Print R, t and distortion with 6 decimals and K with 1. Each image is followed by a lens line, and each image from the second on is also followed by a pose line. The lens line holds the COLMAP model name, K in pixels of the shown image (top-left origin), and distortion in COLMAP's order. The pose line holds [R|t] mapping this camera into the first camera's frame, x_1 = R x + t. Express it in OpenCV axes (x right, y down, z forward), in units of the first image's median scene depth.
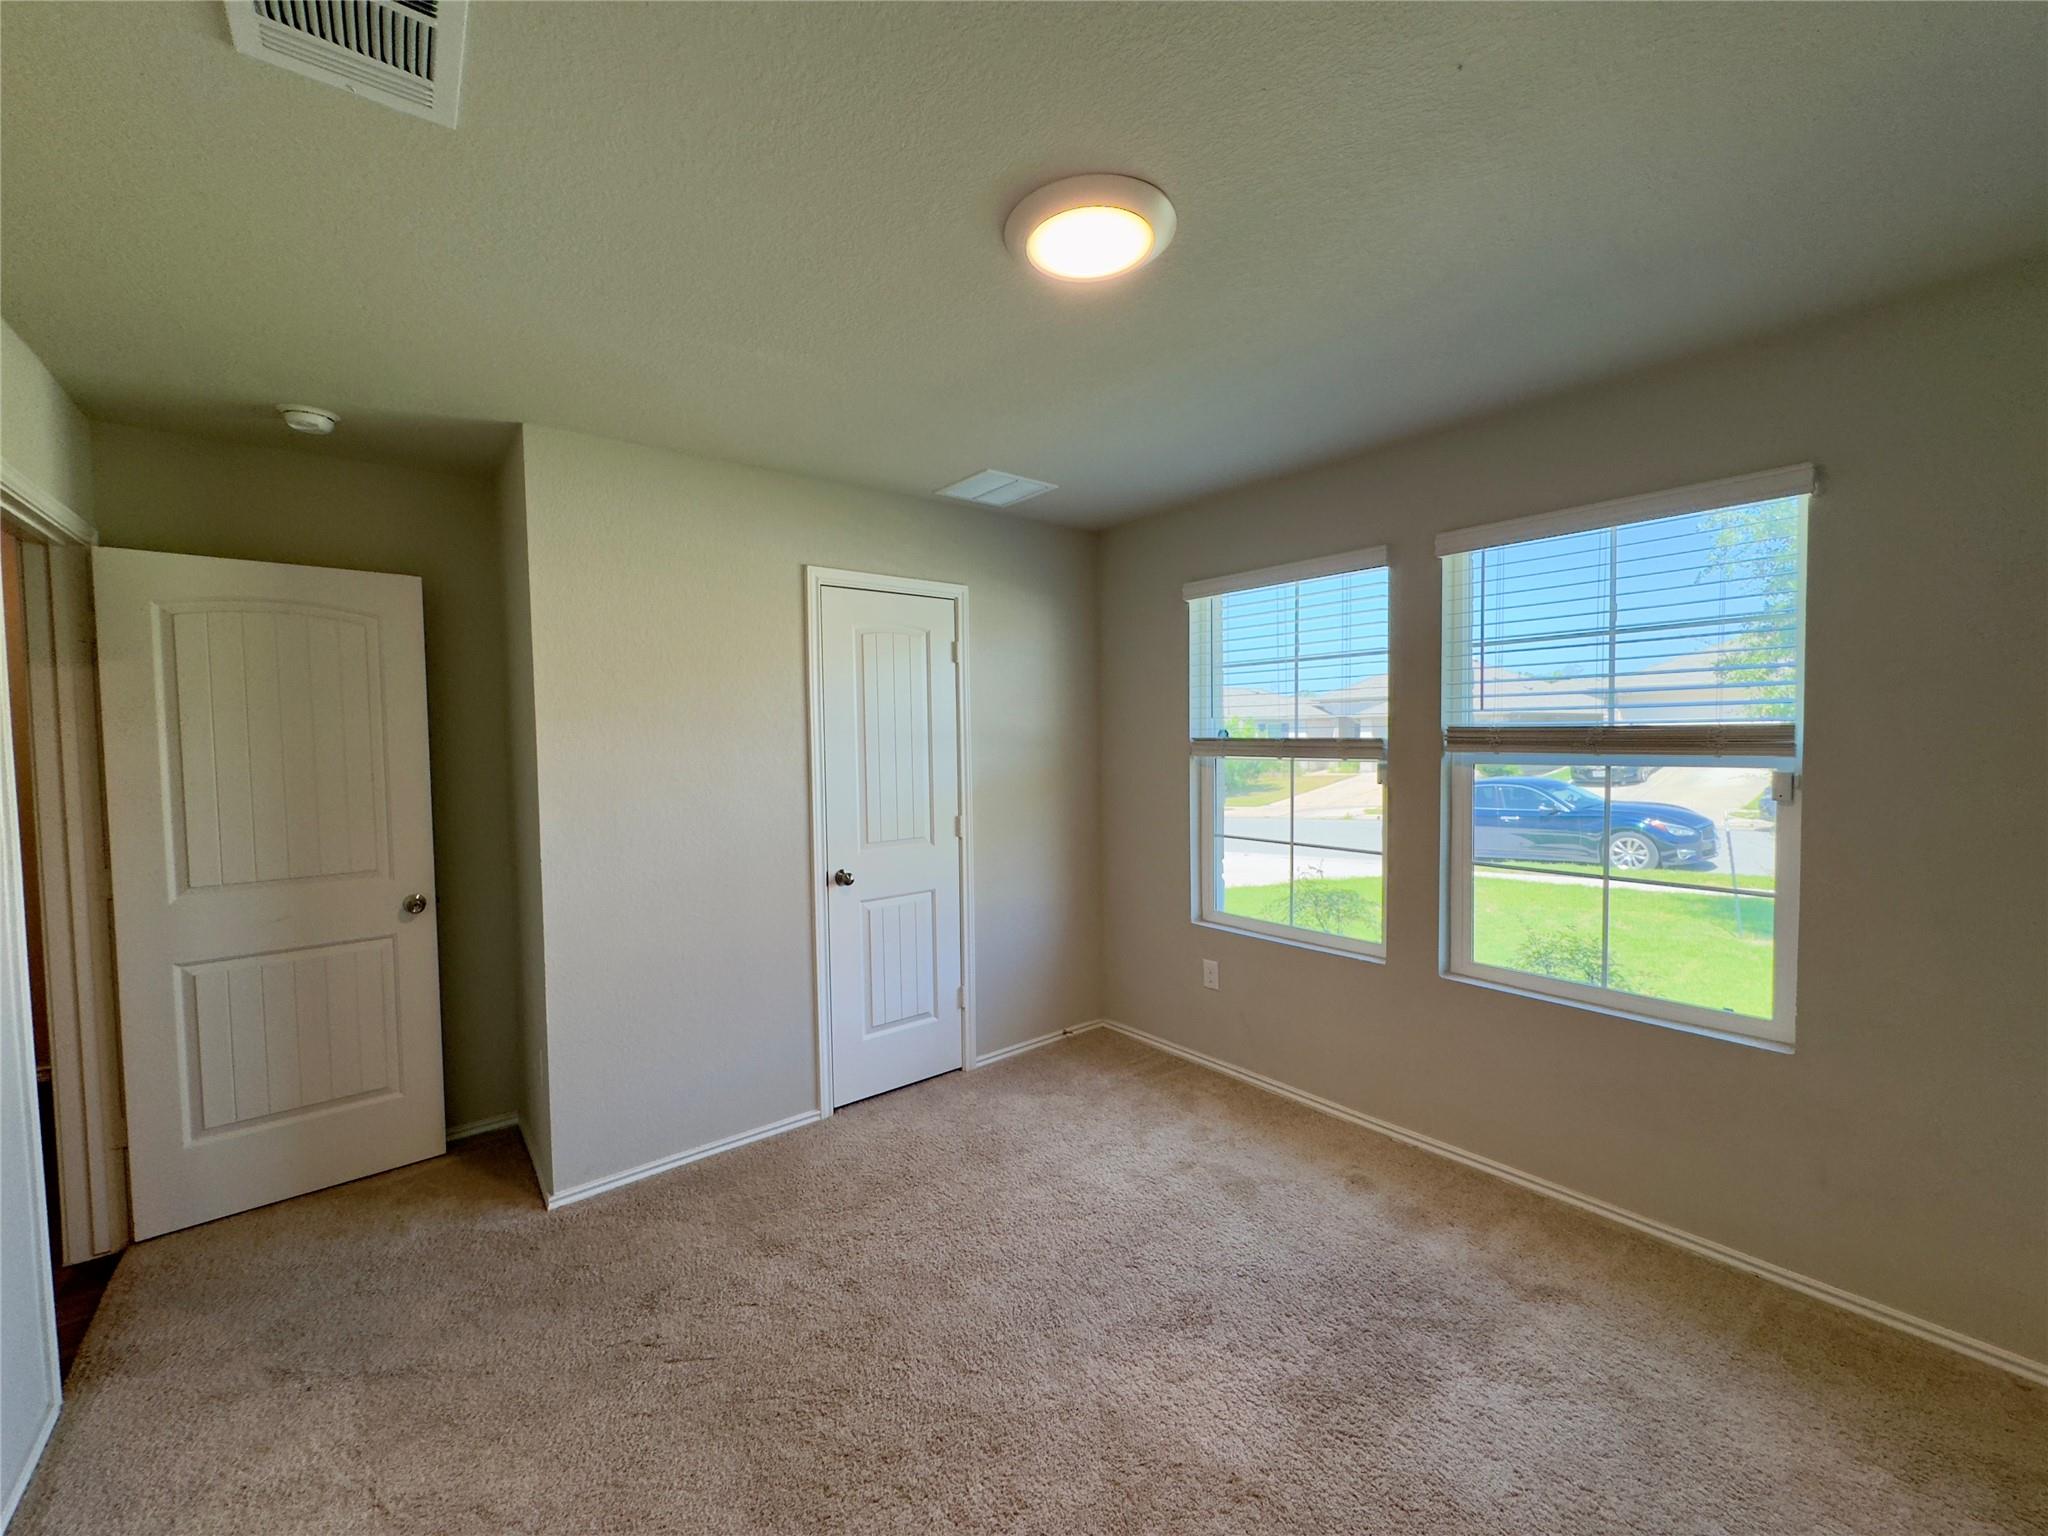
lens RADIAL K [[818.7, 0, 1015.0], [0, 818.7, 765.8], [0, 0, 1]] dist [-0.004699, 0.001379]
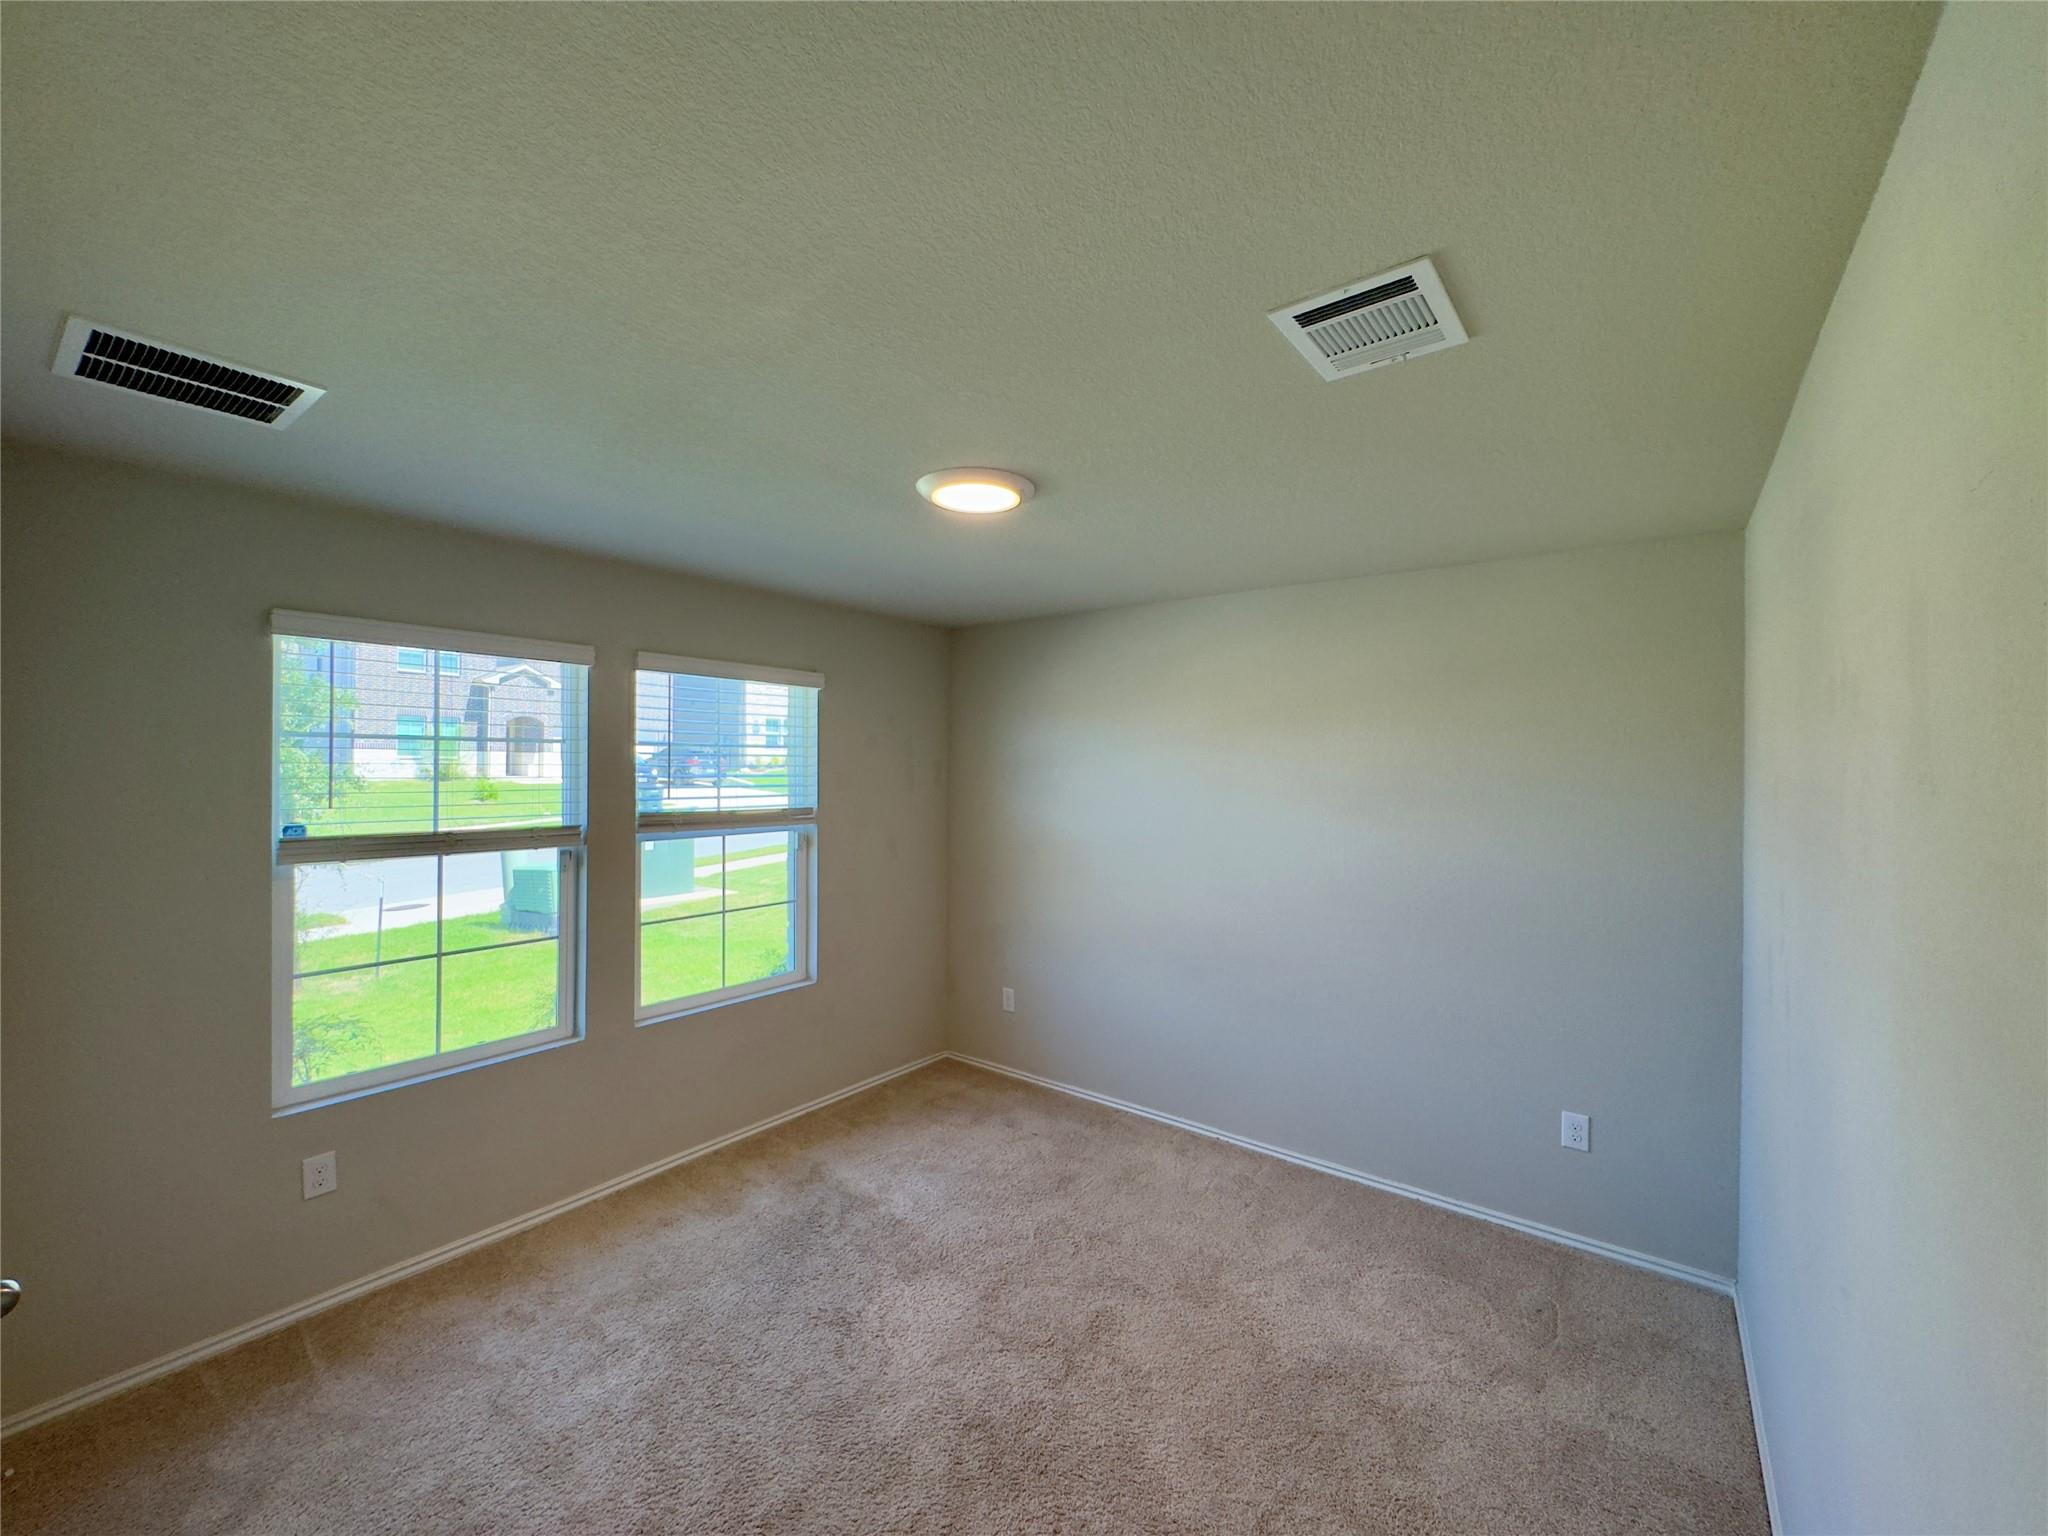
lens RADIAL K [[818.7, 0, 1016.3], [0, 818.7, 766.8], [0, 0, 1]] dist [-0.004699, 0.001379]
pose [[-0.233327, 0.020353, 0.972185, -0.776125], [0.045835, 0.998900, -0.009912, -0.079311], [-0.971318, 0.042248, -0.234003, 0.755742]]
